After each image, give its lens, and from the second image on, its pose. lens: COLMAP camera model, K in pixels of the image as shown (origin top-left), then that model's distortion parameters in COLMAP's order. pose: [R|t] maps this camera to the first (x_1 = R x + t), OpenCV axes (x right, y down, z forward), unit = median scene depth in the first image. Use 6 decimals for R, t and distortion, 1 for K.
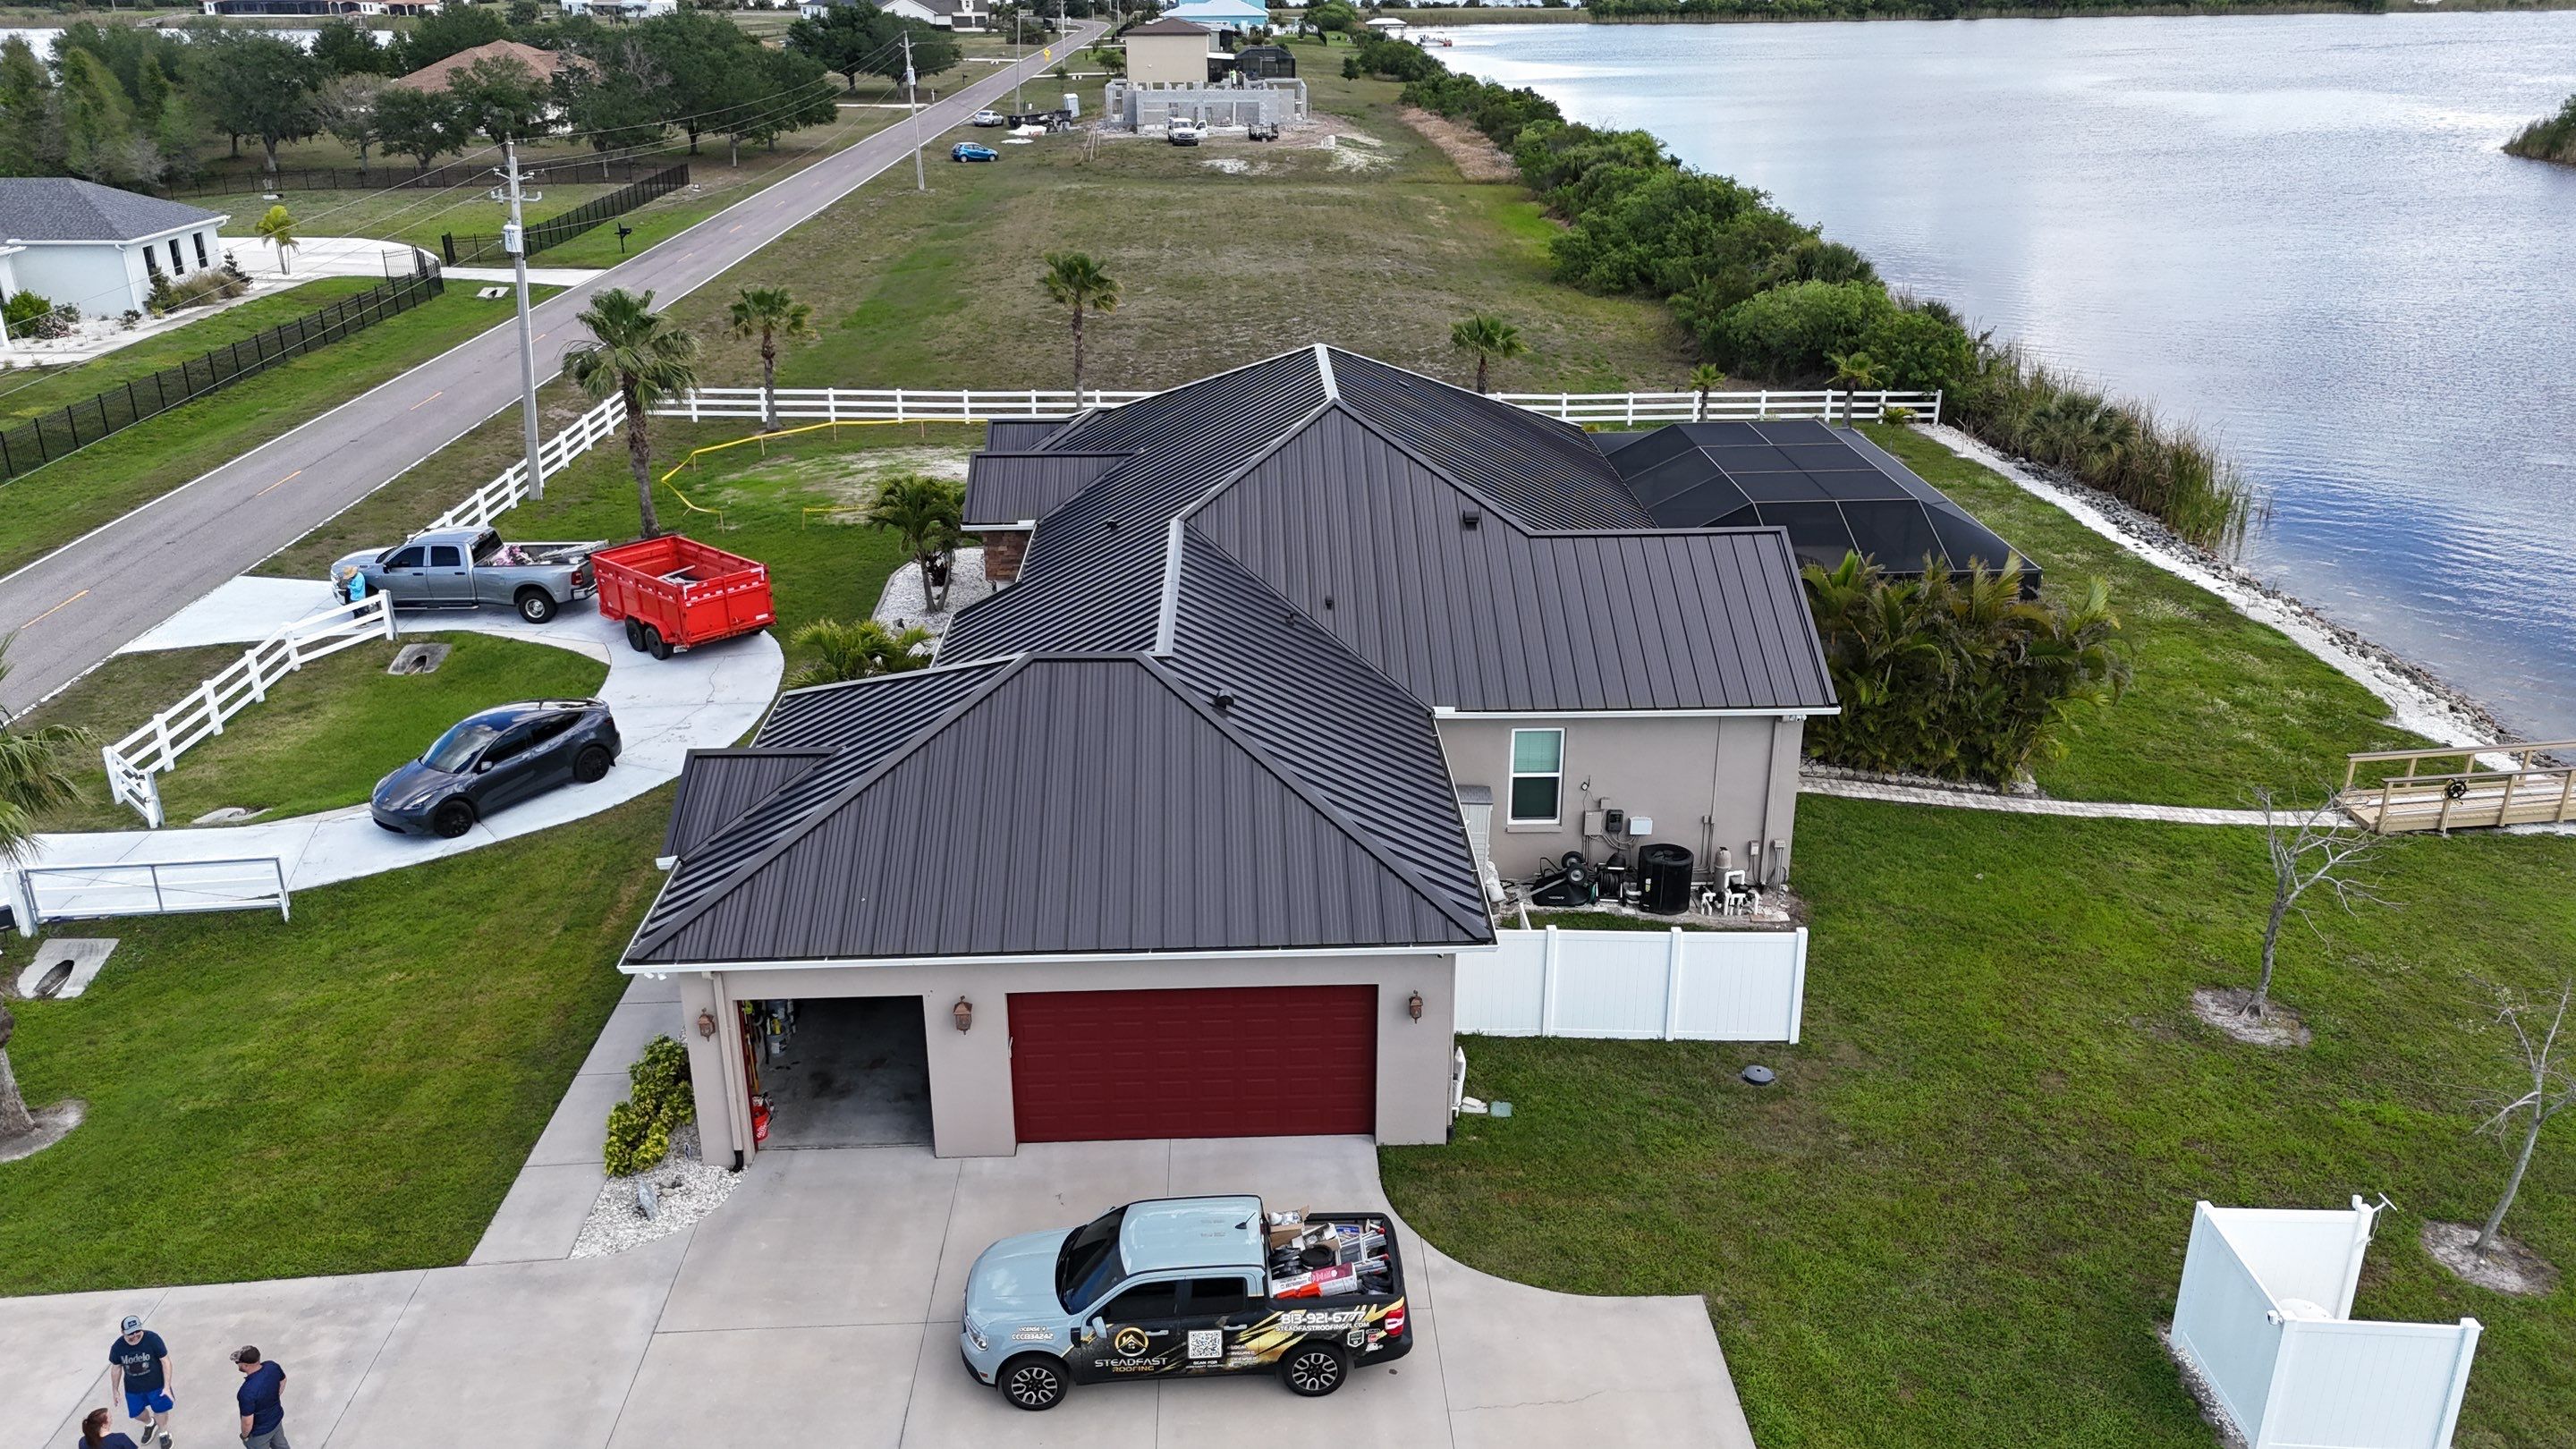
lens RADIAL K [[1894.4, 0, 1296.3], [0, 1894.4, 723.7], [0, 0, 1]] dist [0.065418, -0.057539]
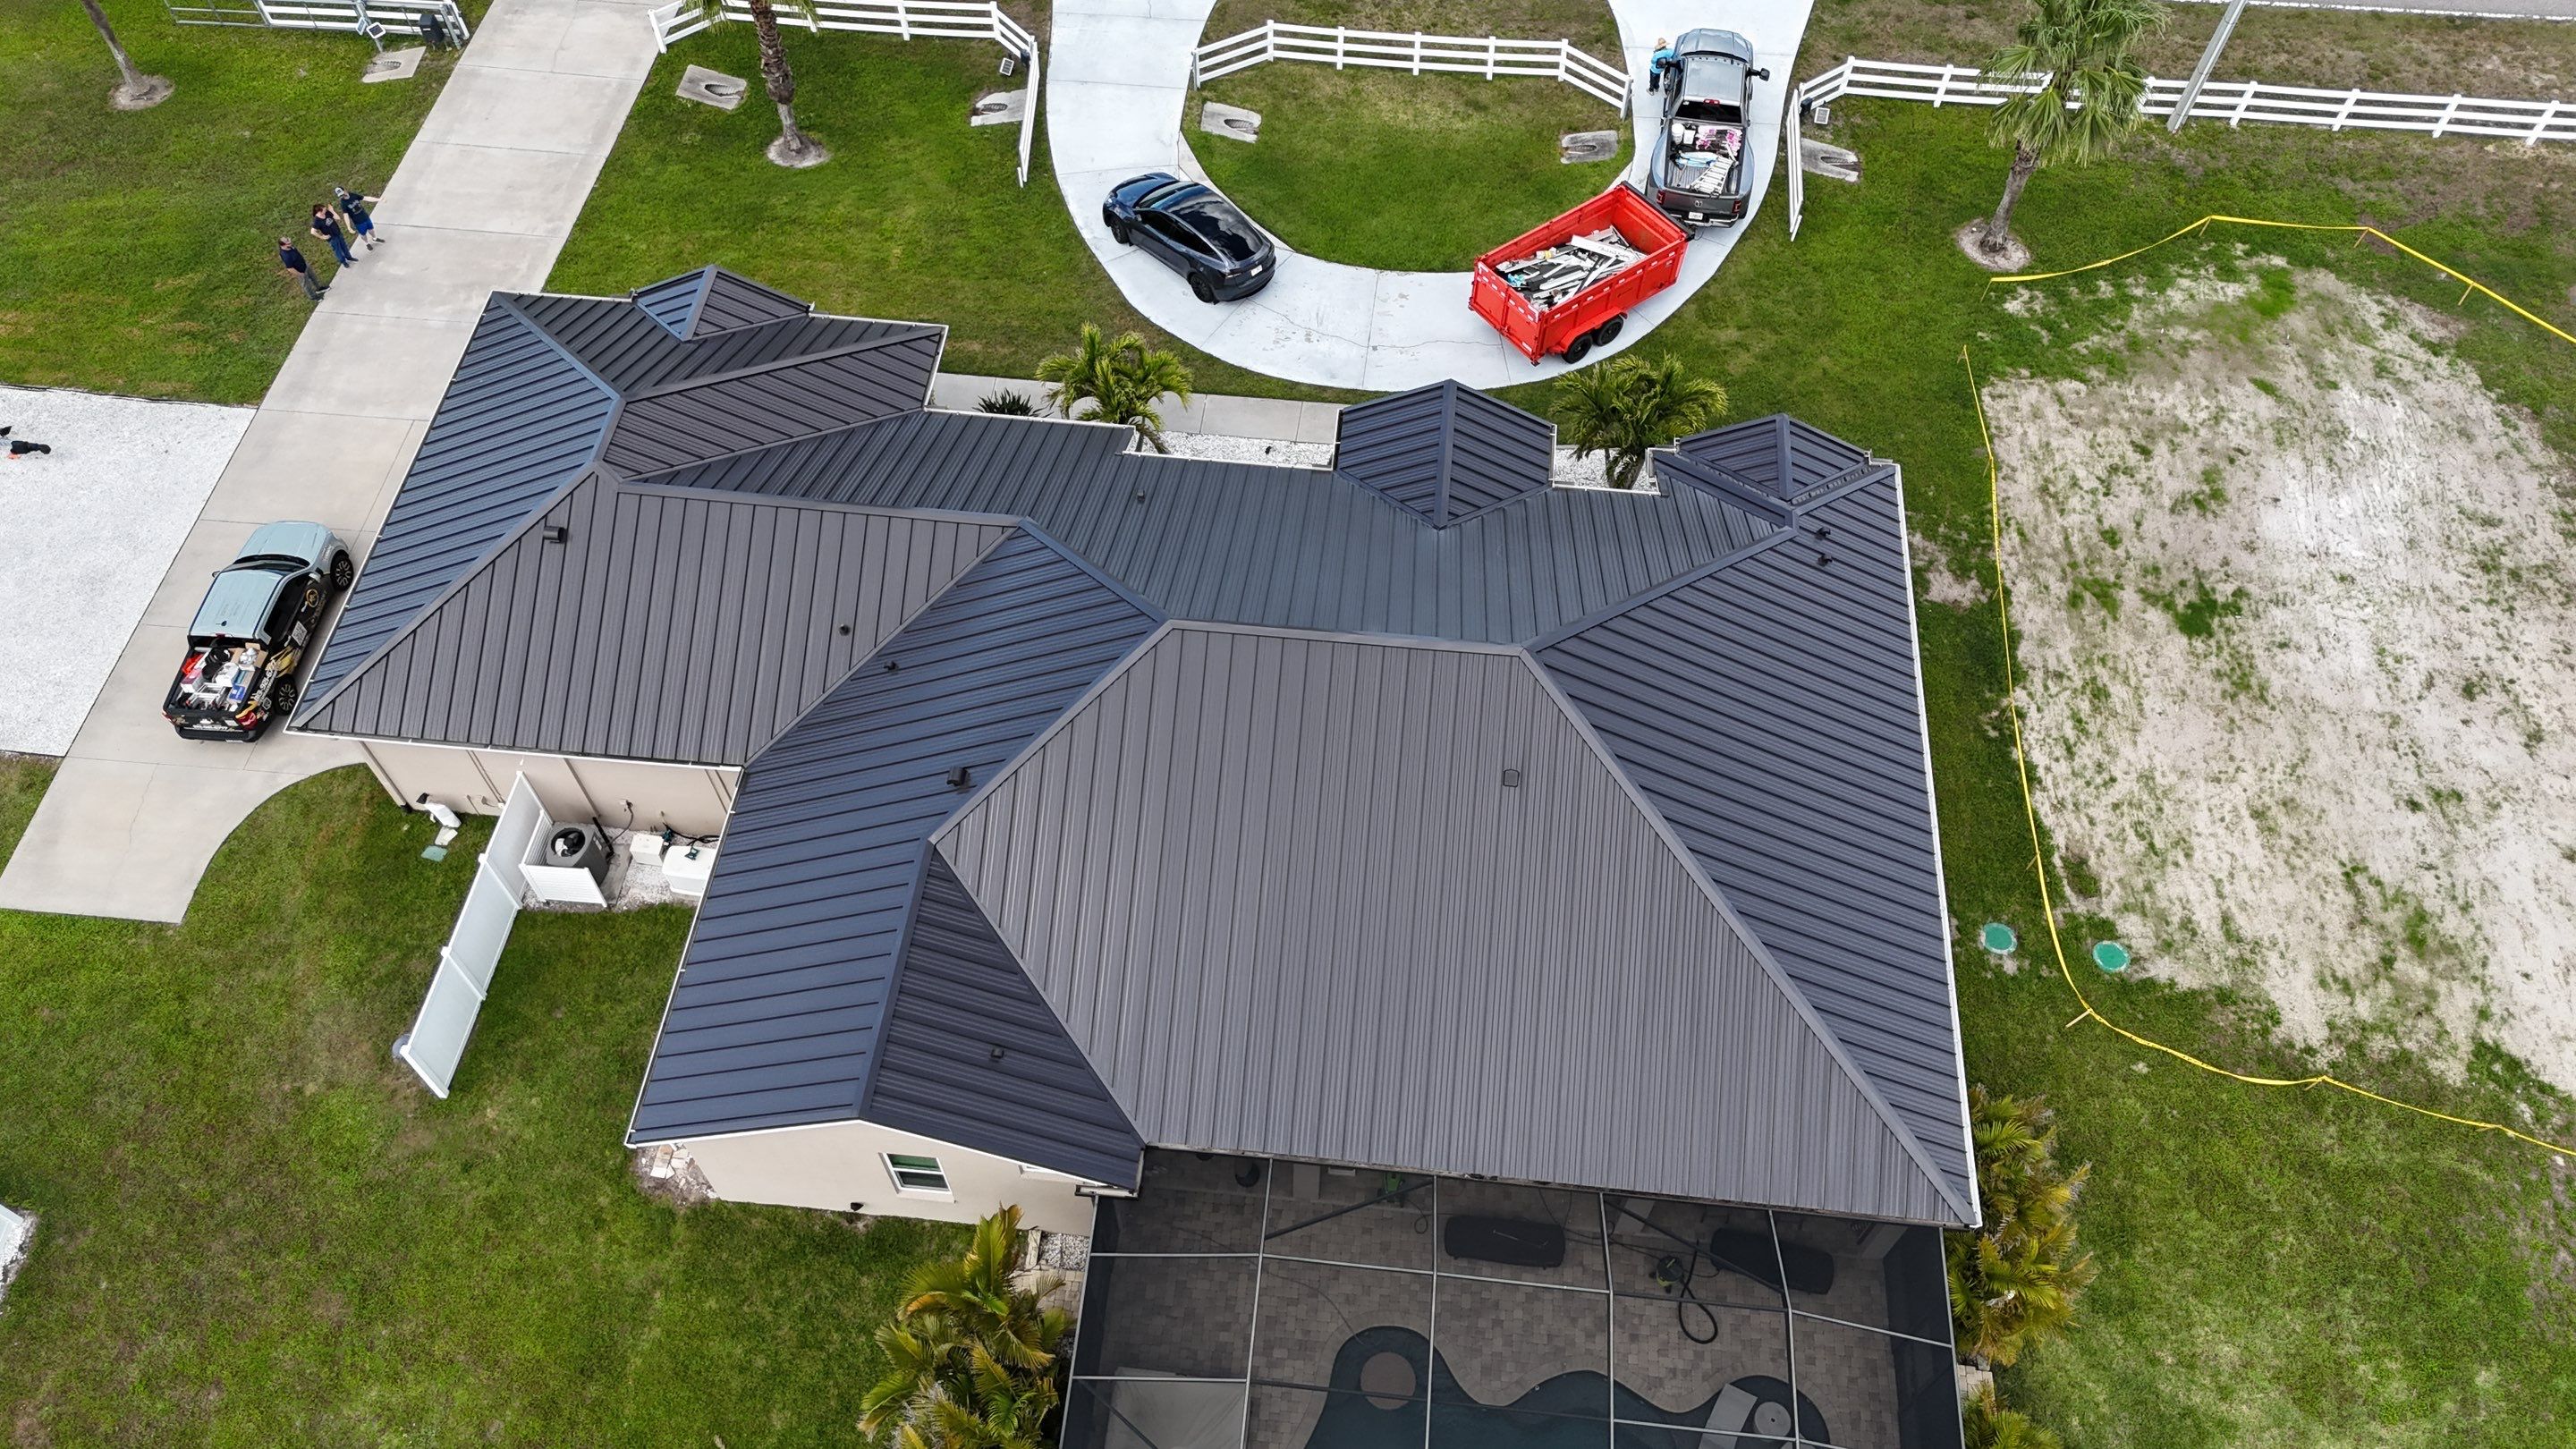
lens RADIAL K [[1894.4, 0, 1286.3], [0, 1894.4, 717.3], [0, 0, 1]] dist [0.065418, -0.057539]
pose [[-0.133433, 0.824205, -0.550347, 0.459222], [-0.373039, 0.472703, 0.798369, -0.759559], [0.918171, 0.311830, 0.244387, 0.792011]]
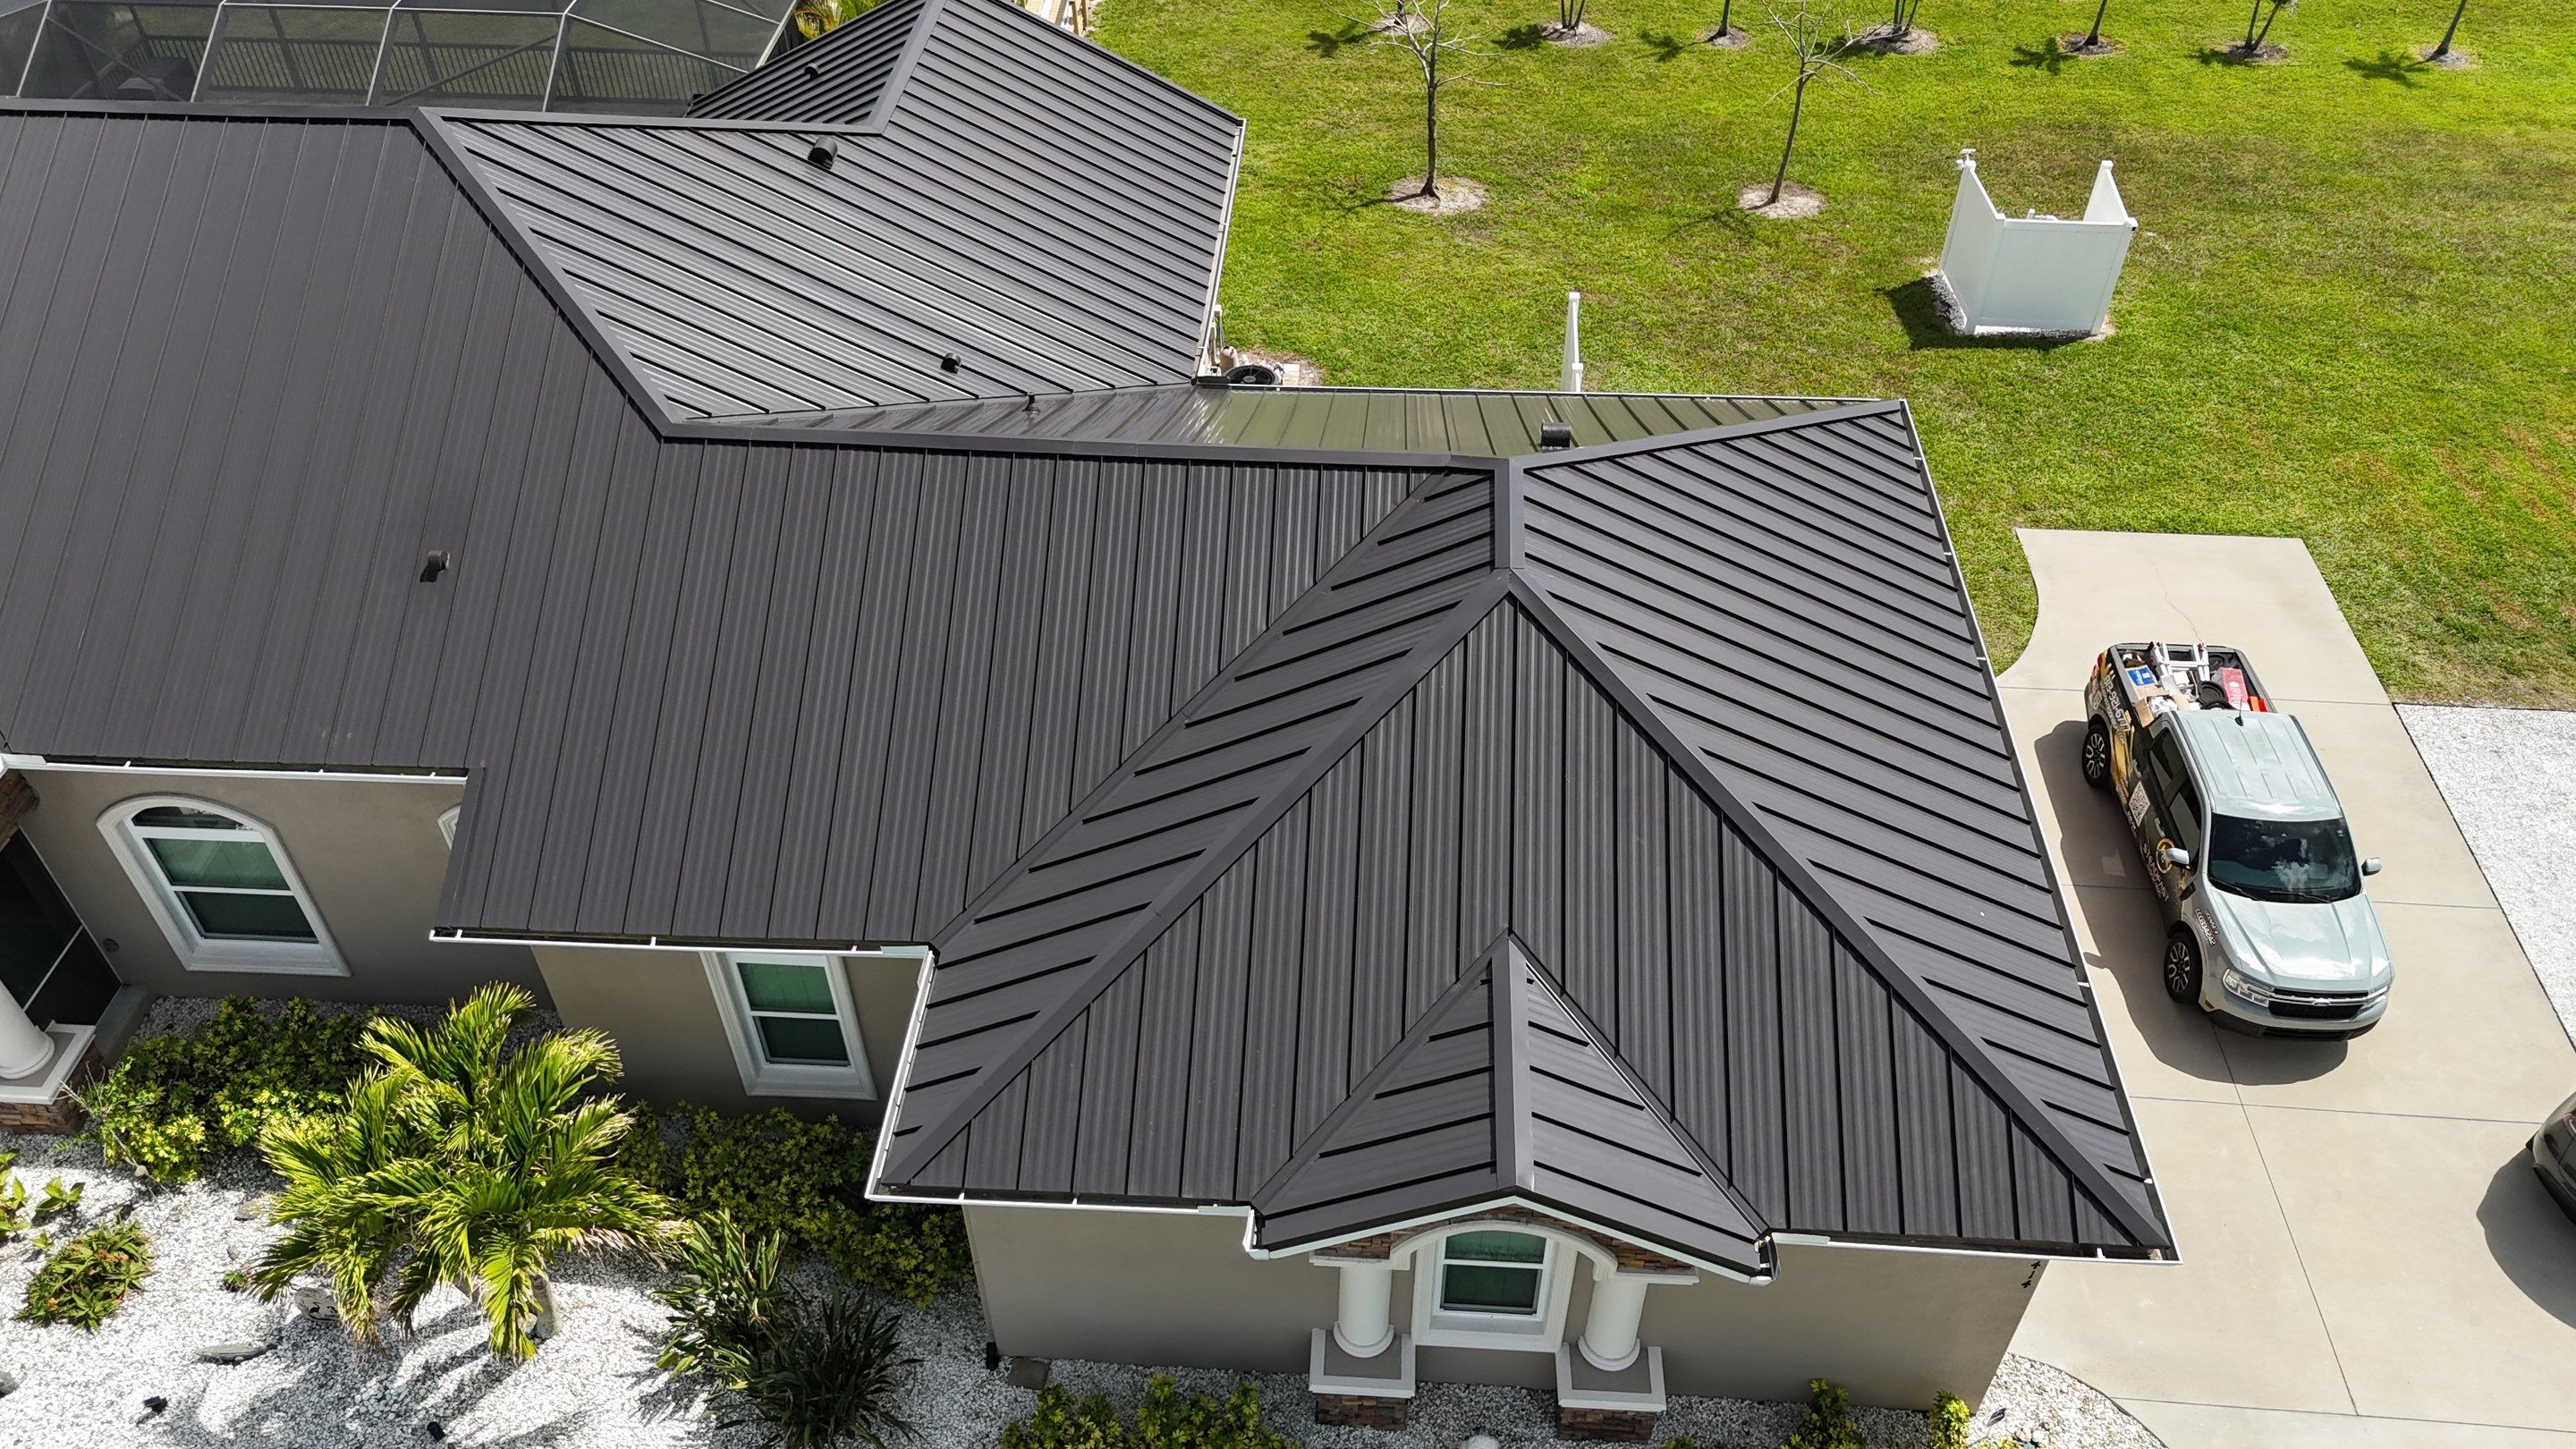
lens RADIAL K [[1894.4, 0, 1291.9], [0, 1894.4, 718.6], [0, 0, 1]] dist [0.065418, -0.057539]
pose [[0.093745, -0.677065, 0.729928, -0.407264], [0.375998, 0.702939, 0.603741, -0.257562], [-0.921866, 0.217854, 0.320472, 0.604727]]
